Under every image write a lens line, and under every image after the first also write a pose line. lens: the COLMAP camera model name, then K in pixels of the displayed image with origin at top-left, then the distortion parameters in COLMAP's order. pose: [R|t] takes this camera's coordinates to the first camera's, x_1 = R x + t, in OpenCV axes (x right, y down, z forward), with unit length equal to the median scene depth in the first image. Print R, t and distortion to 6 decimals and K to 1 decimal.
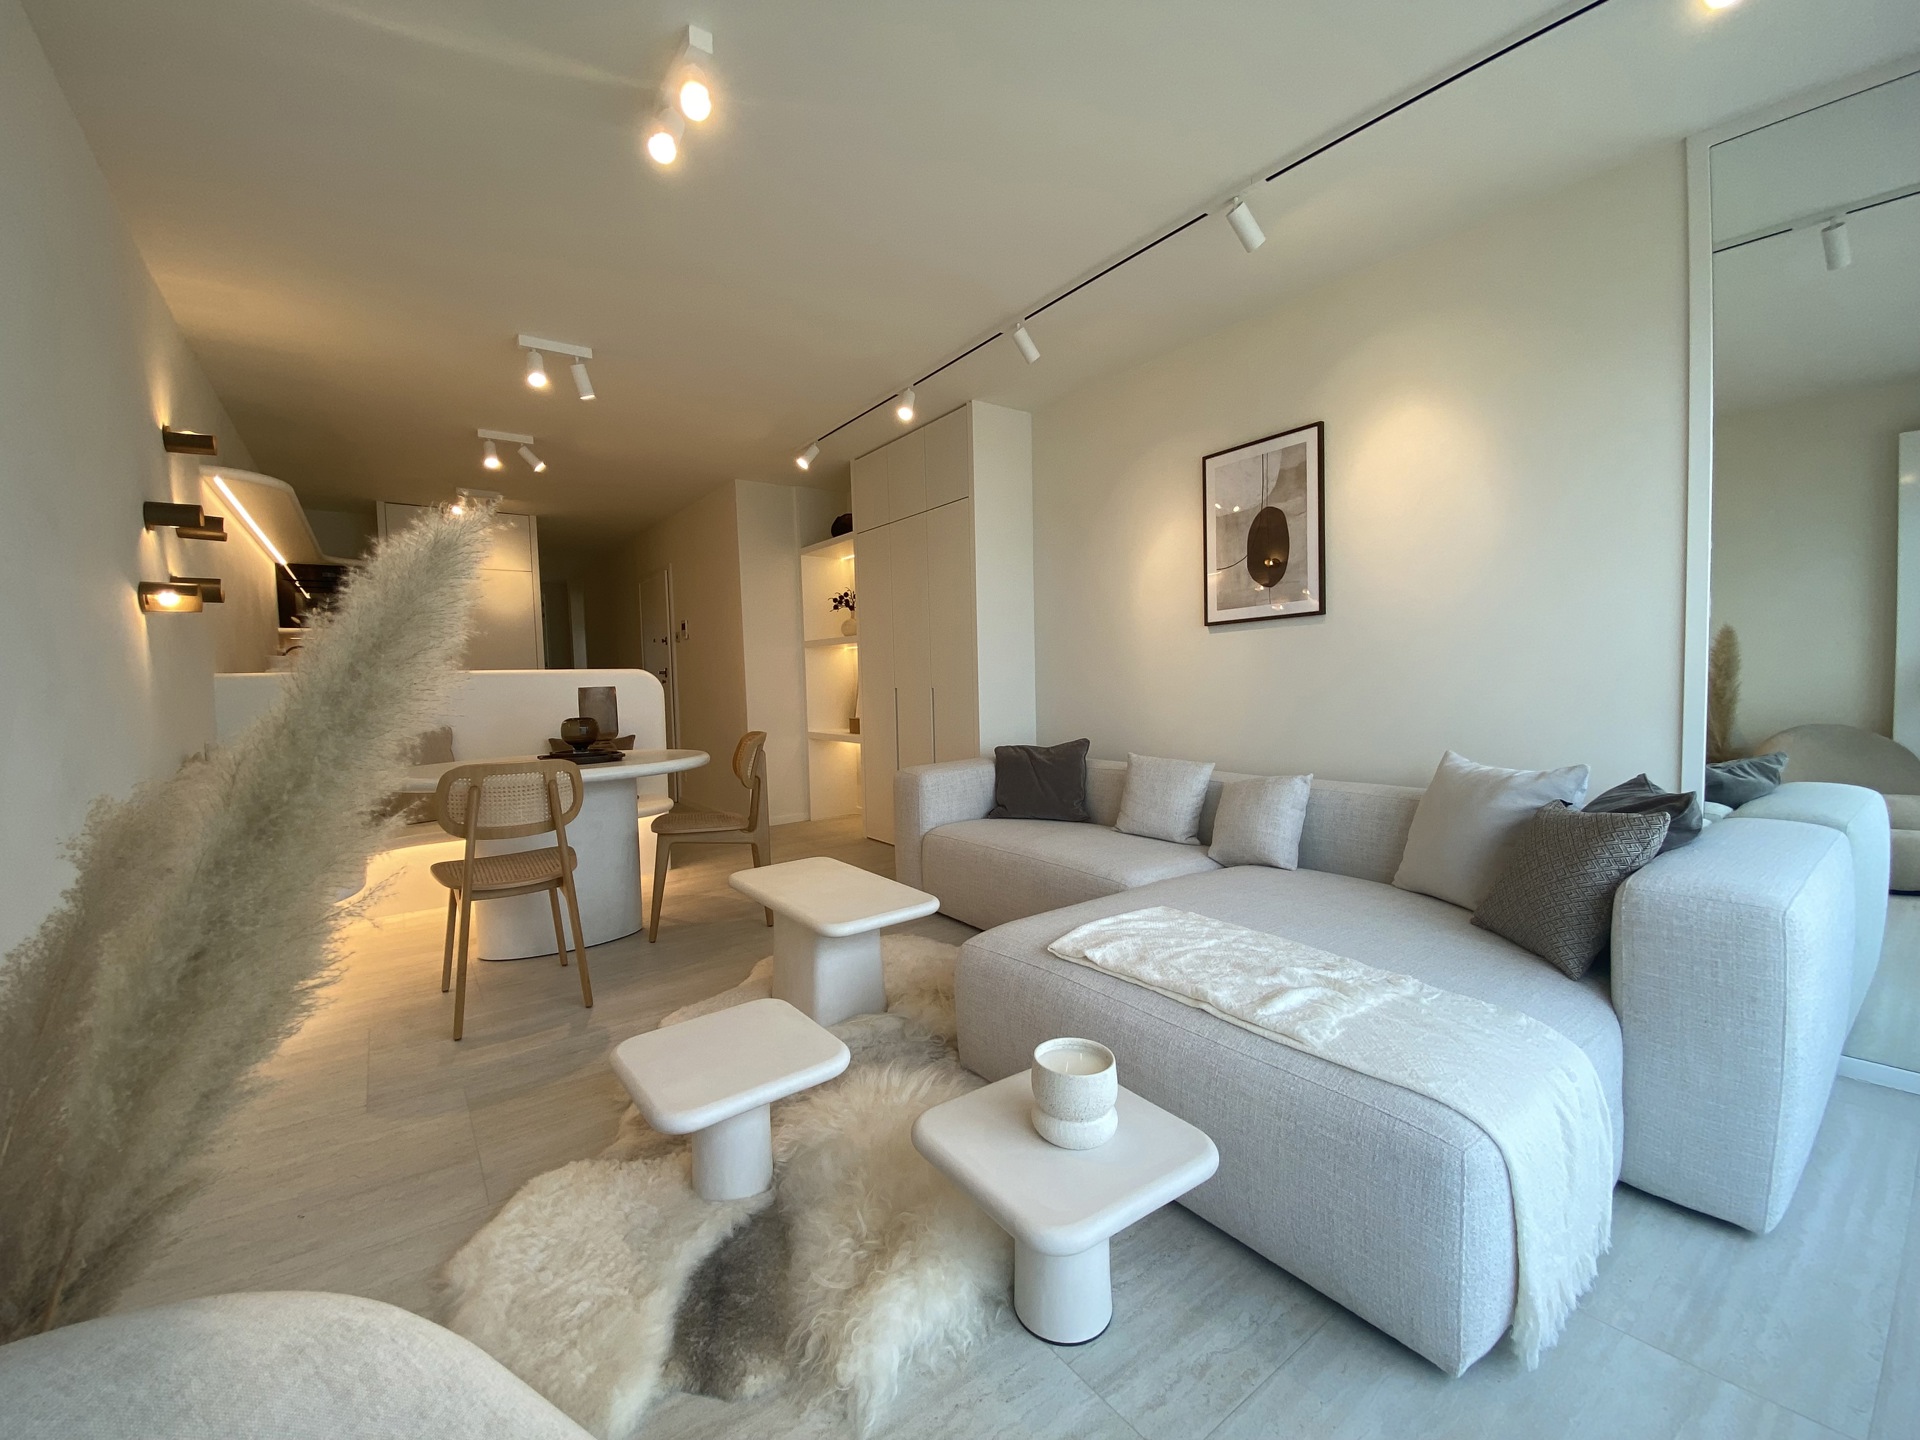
lens RADIAL K [[773.3, 0, 960.0], [0, 773.3, 720.0], [0, 0, 1]] dist [0.027118, -0.021837]
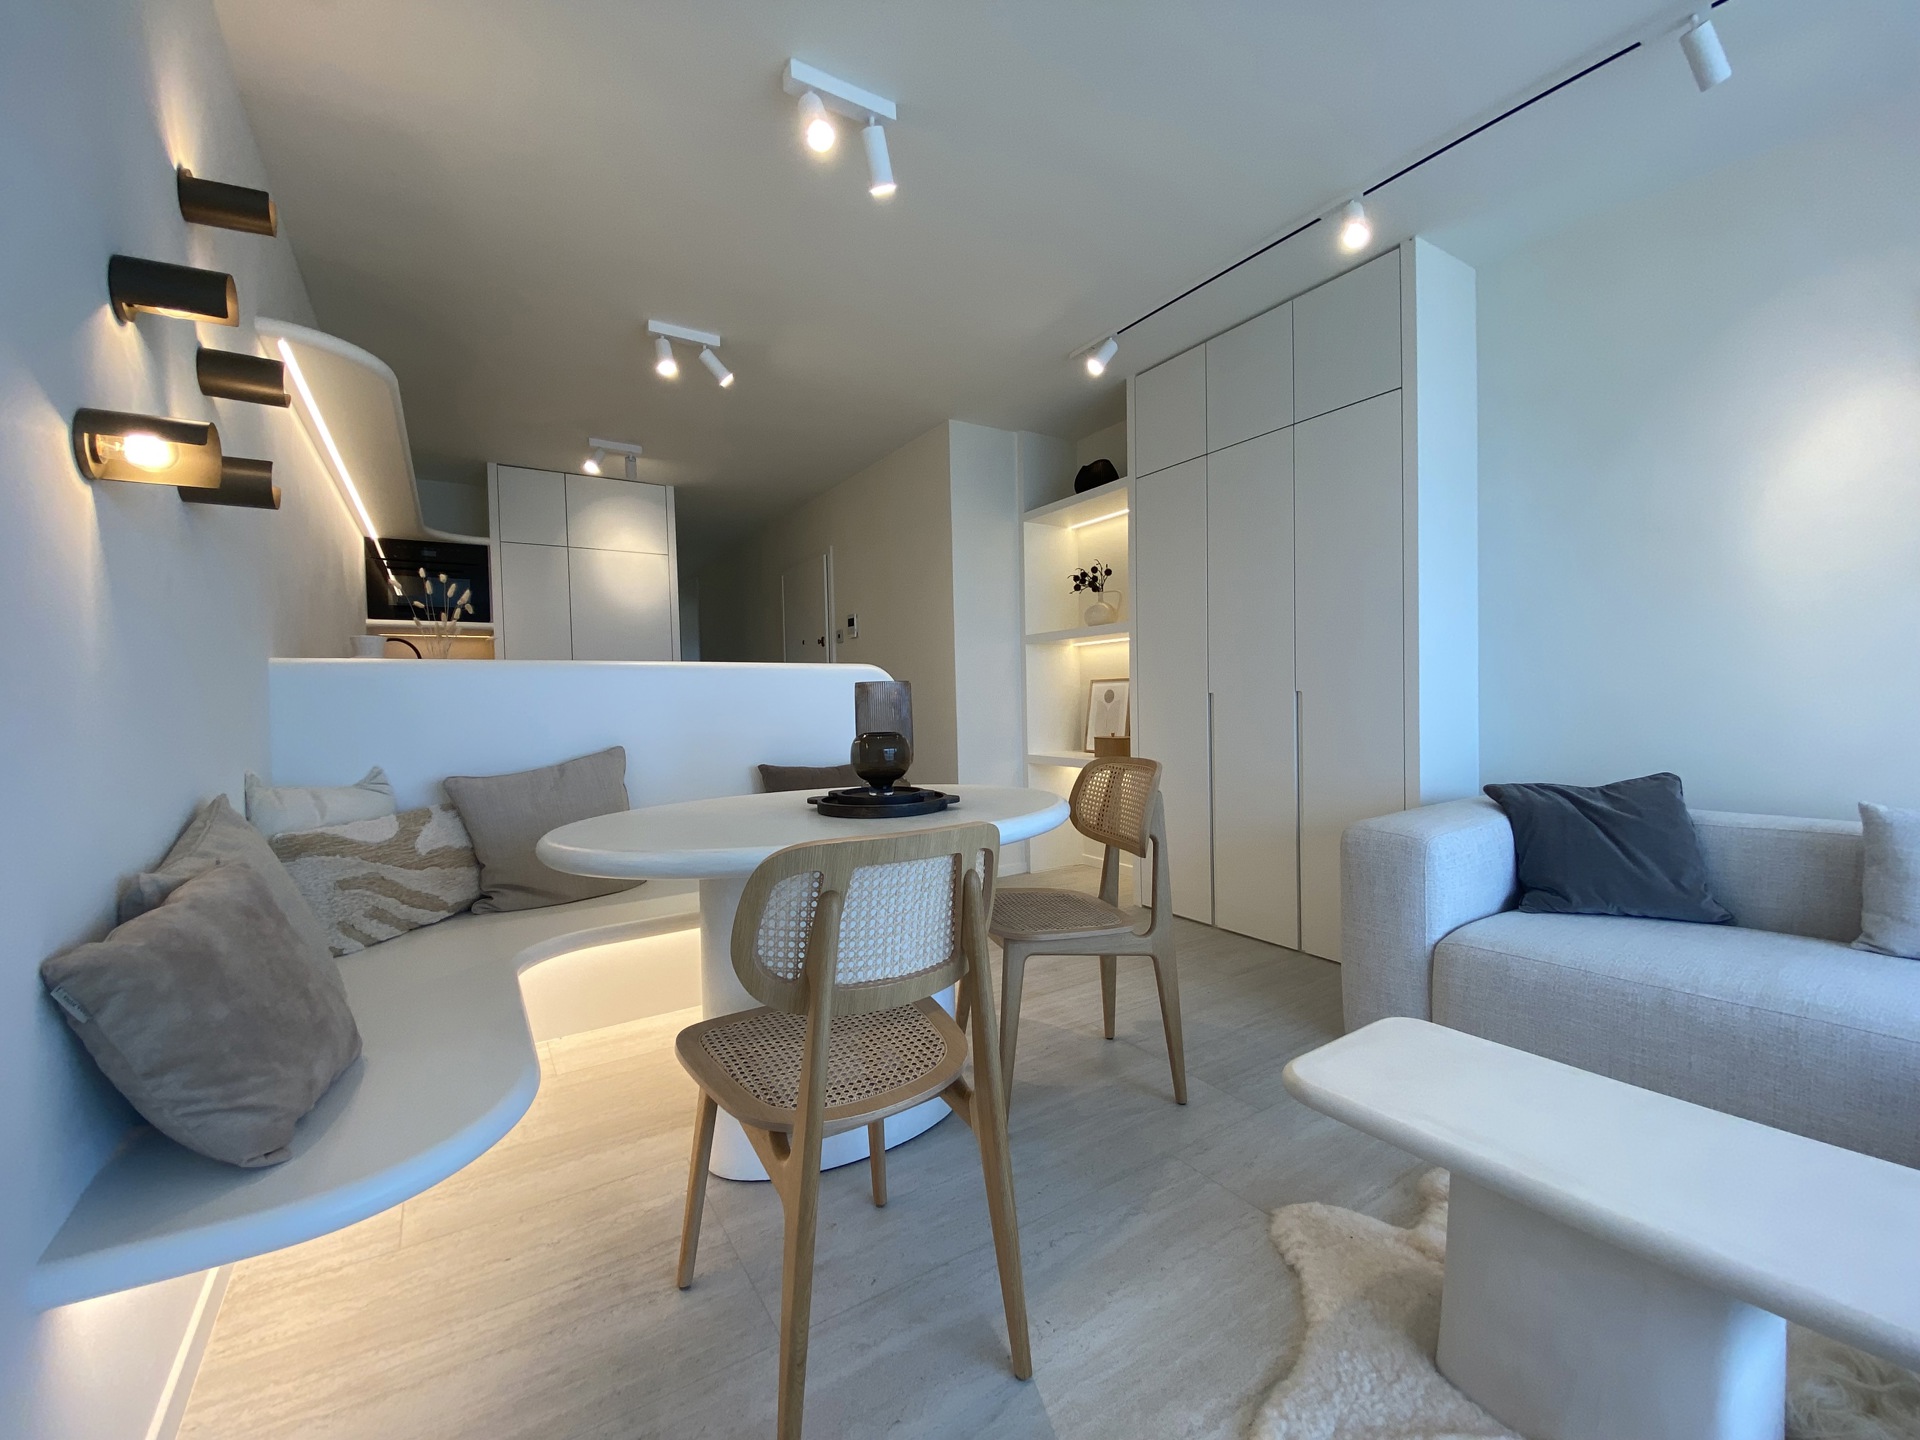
lens RADIAL K [[773.3, 0, 960.0], [0, 773.3, 720.0], [0, 0, 1]] dist [0.027118, -0.021837]
pose [[0.998138, 0.001470, -0.060986, -0.375194], [-0.002999, 0.999684, -0.024977, 0.000824], [0.060930, 0.025113, 0.997826, 0.416831]]
